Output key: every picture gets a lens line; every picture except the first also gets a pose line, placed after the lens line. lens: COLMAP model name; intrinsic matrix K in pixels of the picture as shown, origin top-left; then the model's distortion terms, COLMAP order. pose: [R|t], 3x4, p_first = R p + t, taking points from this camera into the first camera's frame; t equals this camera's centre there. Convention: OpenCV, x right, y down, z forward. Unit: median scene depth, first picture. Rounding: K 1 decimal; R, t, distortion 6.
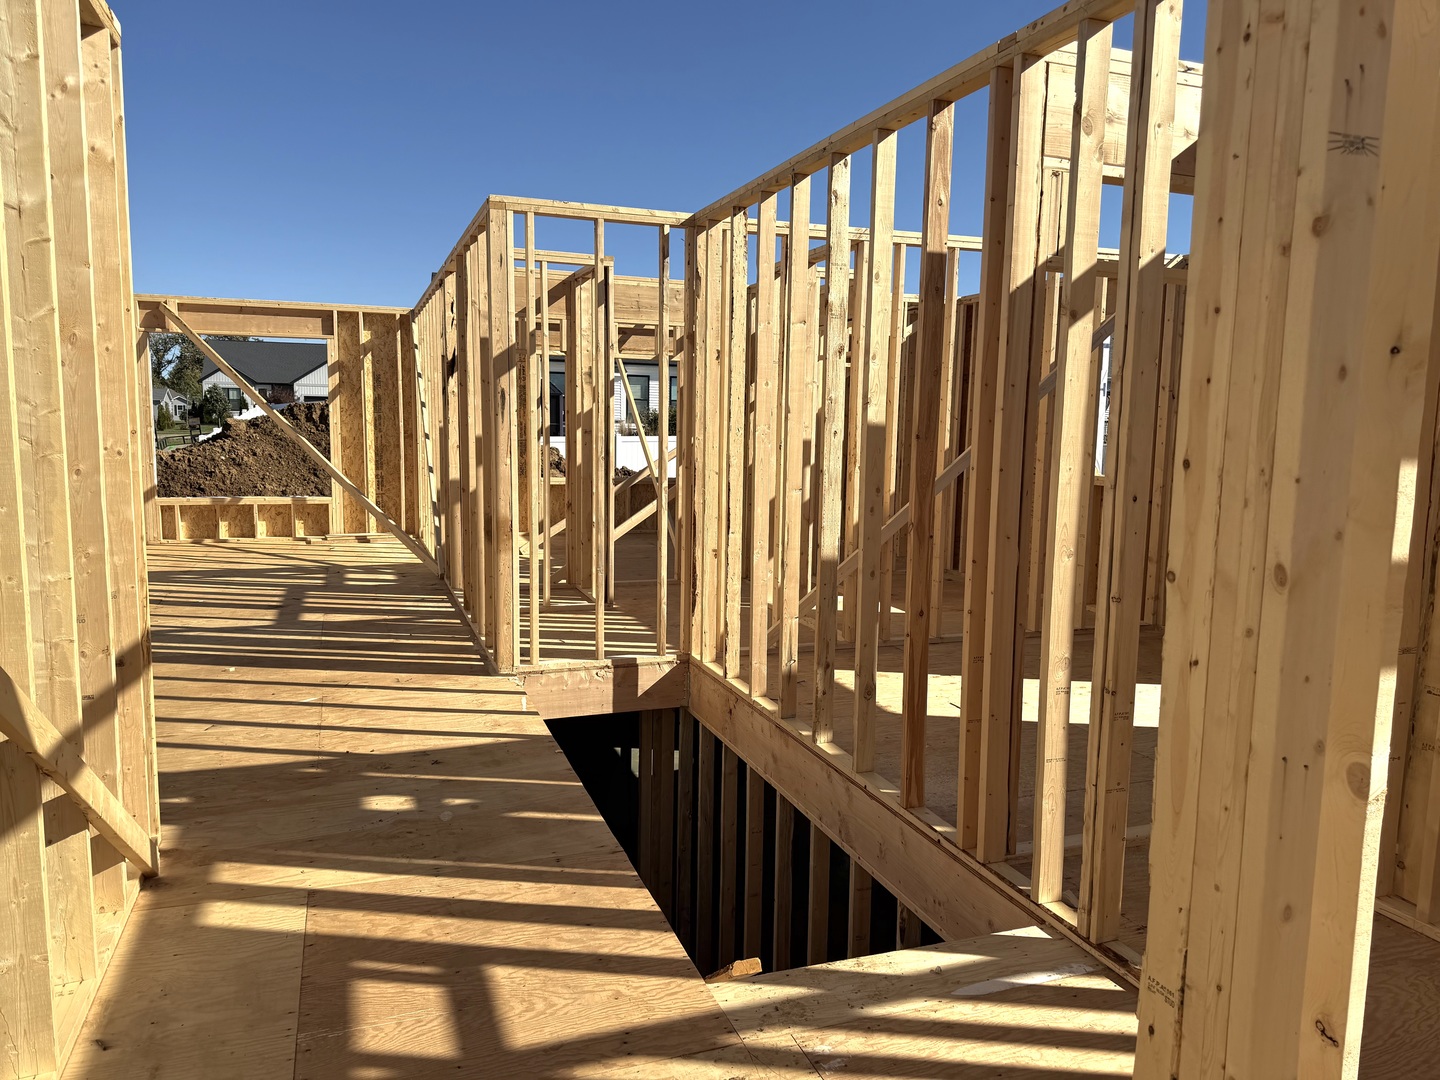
lens RADIAL K [[1022.6, 0, 719.9], [0, 1022.6, 540.1], [0, 0, 1]] dist [0.090189, -0.042706]
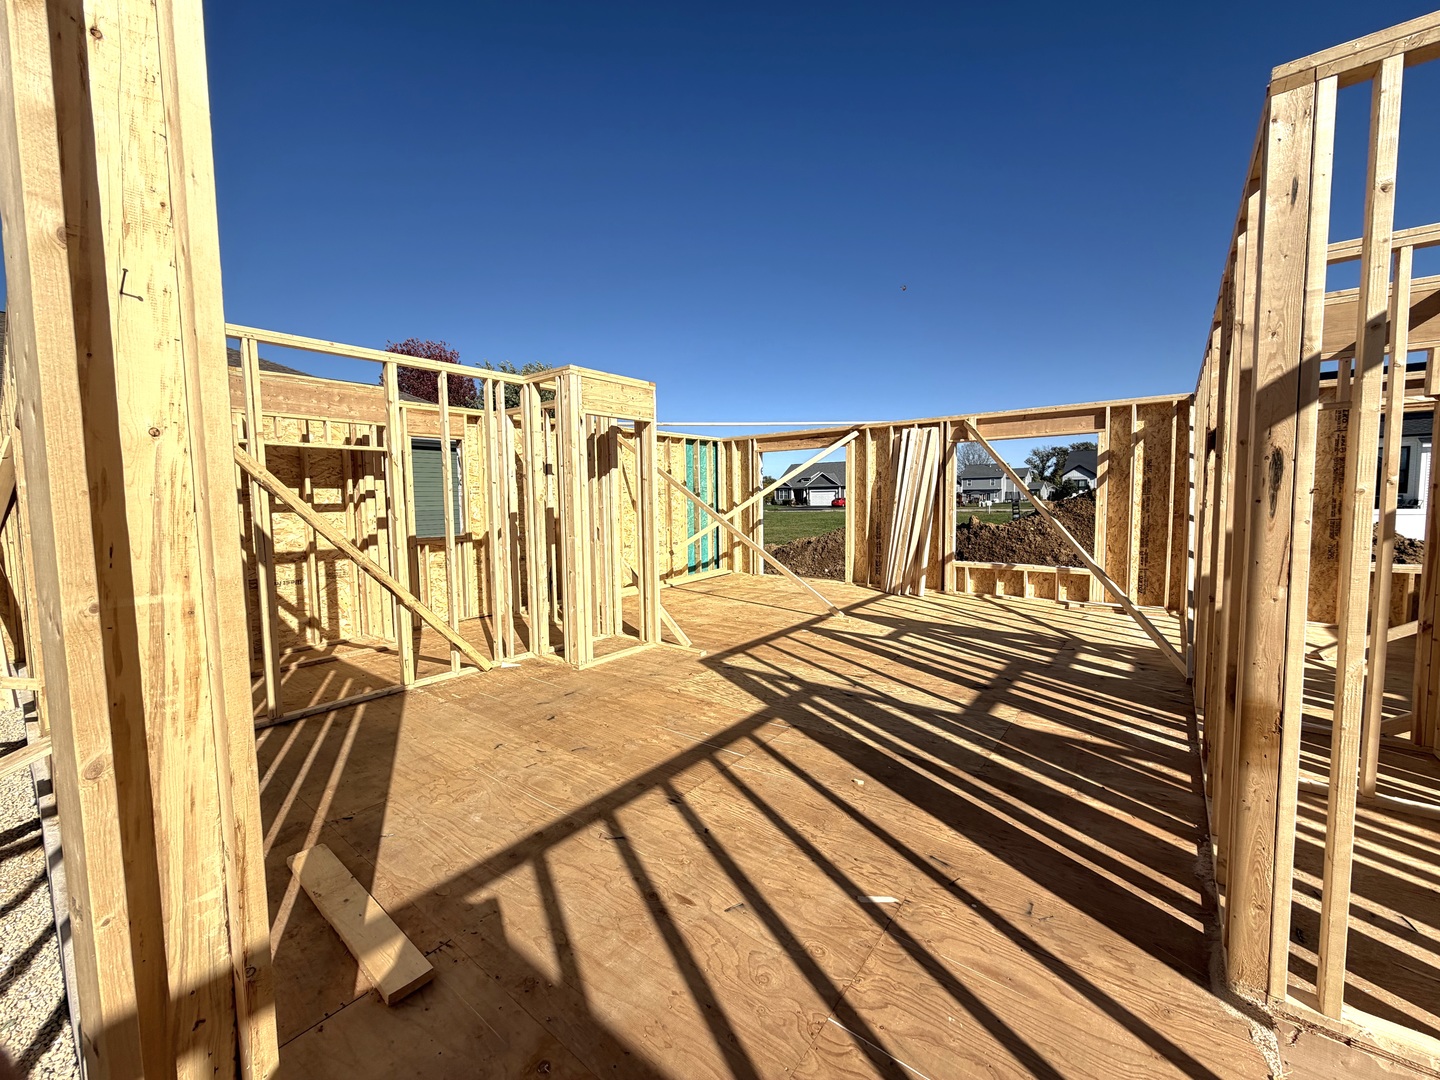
lens RADIAL K [[572.5, 0, 715.2], [0, 572.5, 536.3], [0, 0, 1]] dist [0.002074, -0.001022]
pose [[0.526434, 0.036329, -0.849440, -0.059343], [-0.080115, 0.996761, -0.007021, -0.041067], [0.846433, 0.071749, 0.527639, 0.316816]]
